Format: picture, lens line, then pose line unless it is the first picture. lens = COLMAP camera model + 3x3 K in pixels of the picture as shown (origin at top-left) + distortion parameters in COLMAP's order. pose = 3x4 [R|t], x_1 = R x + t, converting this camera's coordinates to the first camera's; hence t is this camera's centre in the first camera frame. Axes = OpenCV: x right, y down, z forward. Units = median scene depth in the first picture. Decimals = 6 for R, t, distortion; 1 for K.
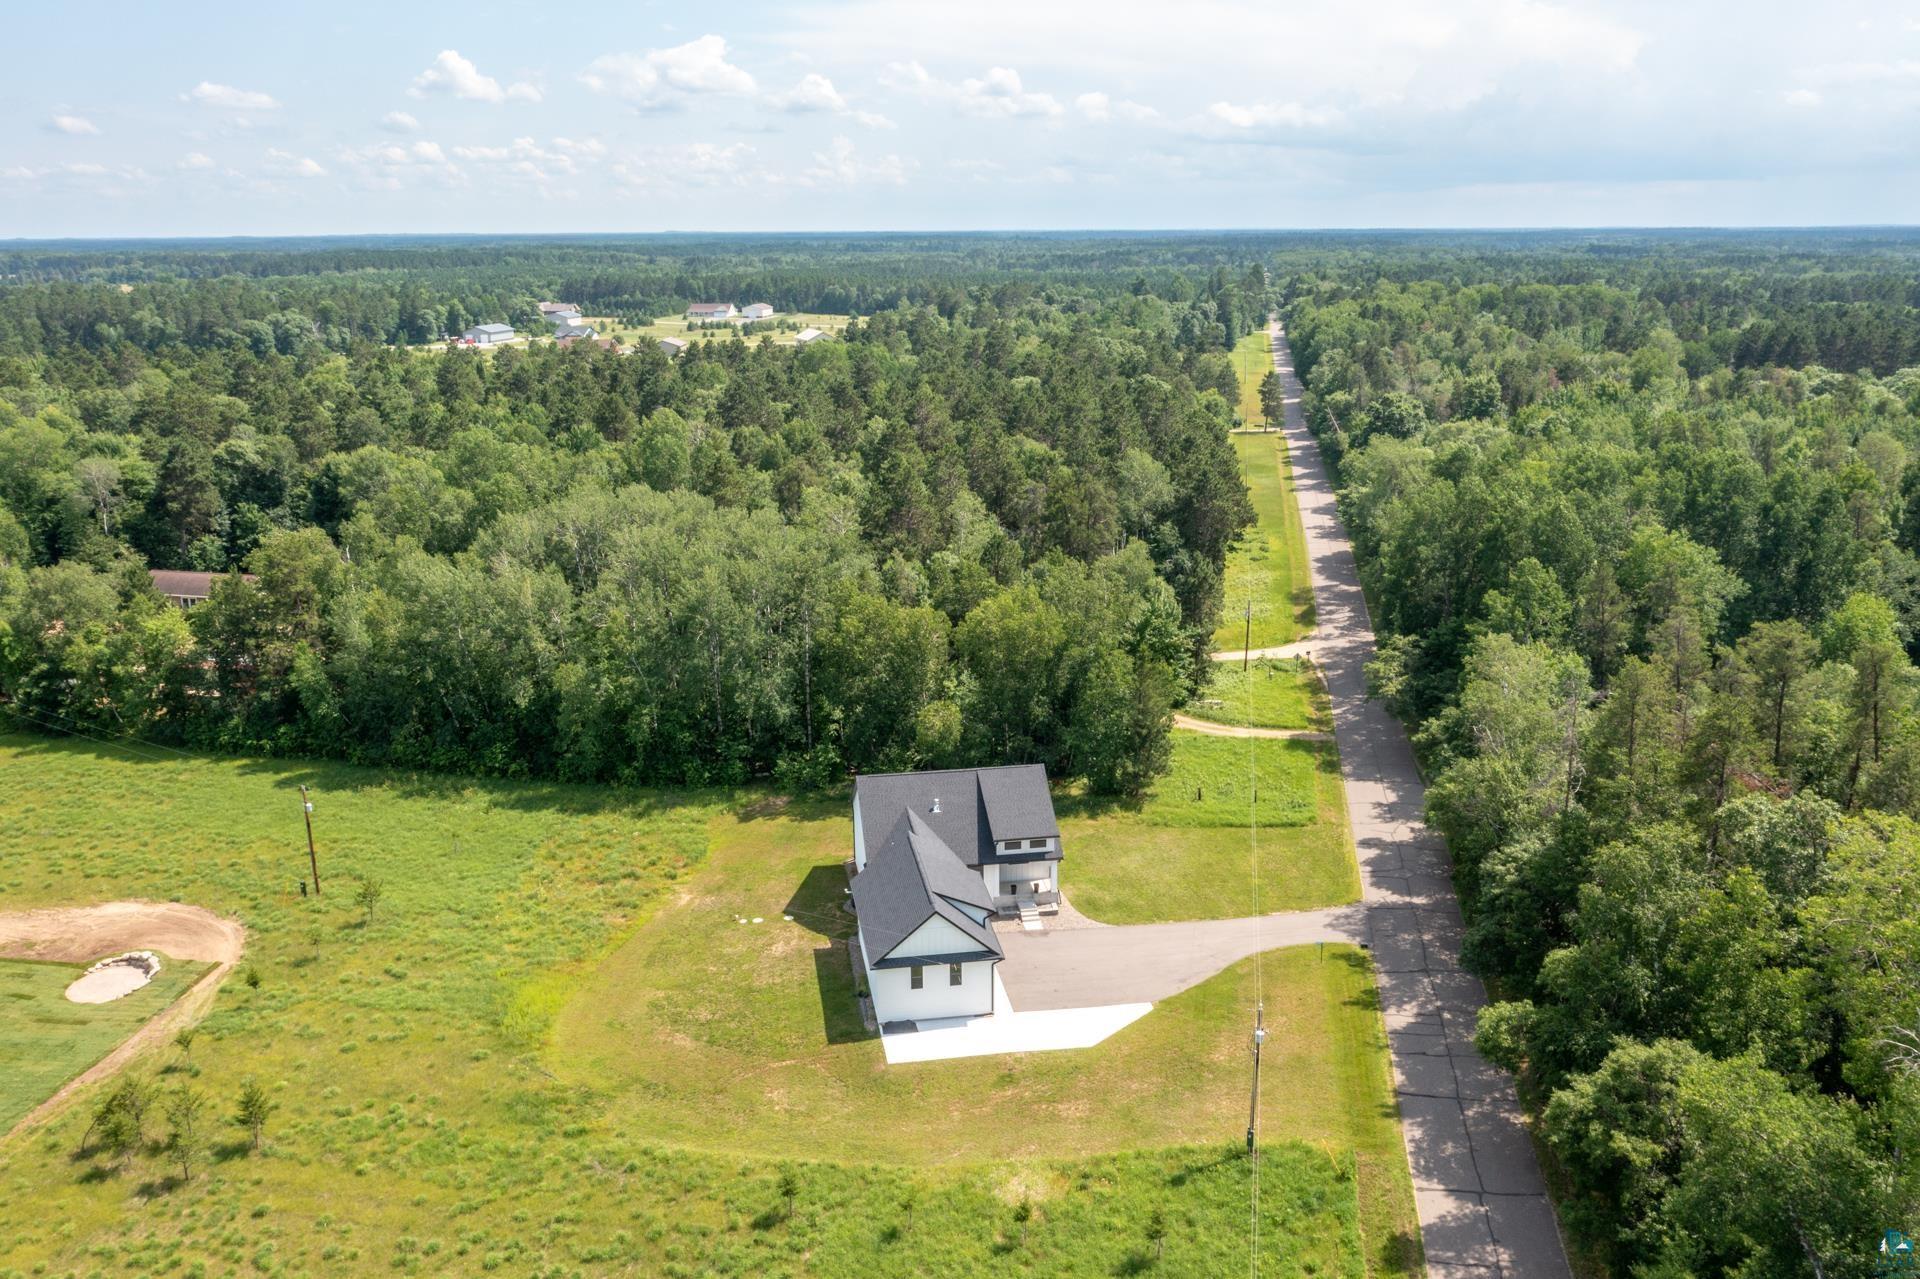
lens RADIAL K [[1521.0, 0, 960.0], [0, 1521.0, 639.5], [0, 0, 1]] dist [-0.033877, 0.002752]
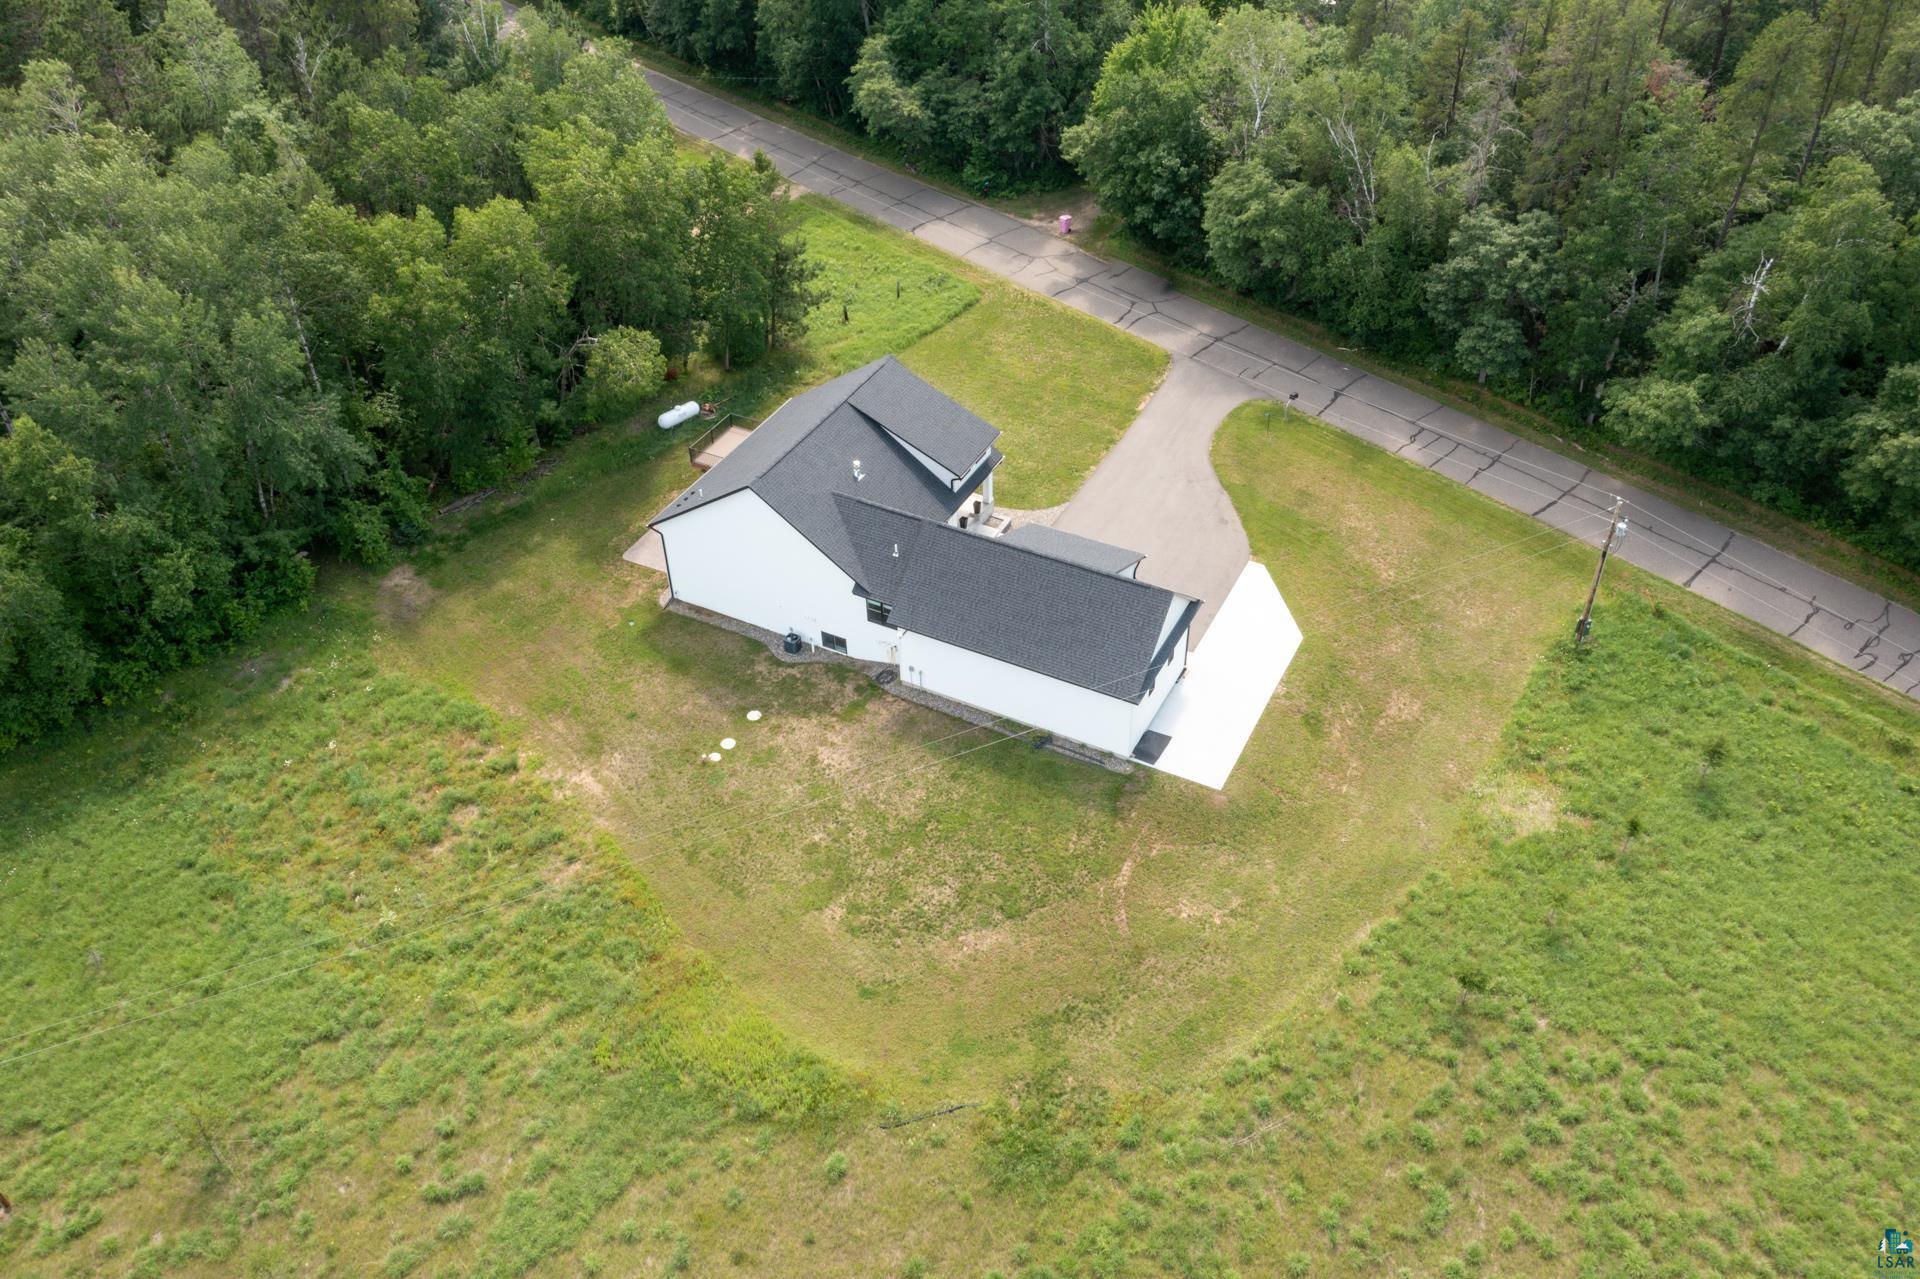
lens RADIAL K [[1511.4, 0, 960.0], [0, 1511.4, 639.5], [0, 0, 1]] dist [-0.012050, -0.001540]
pose [[0.600559, -0.520145, 0.607271, -0.531543], [0.223162, 0.838344, 0.497371, -0.192041], [-0.767807, -0.163181, 0.619551, 0.601470]]
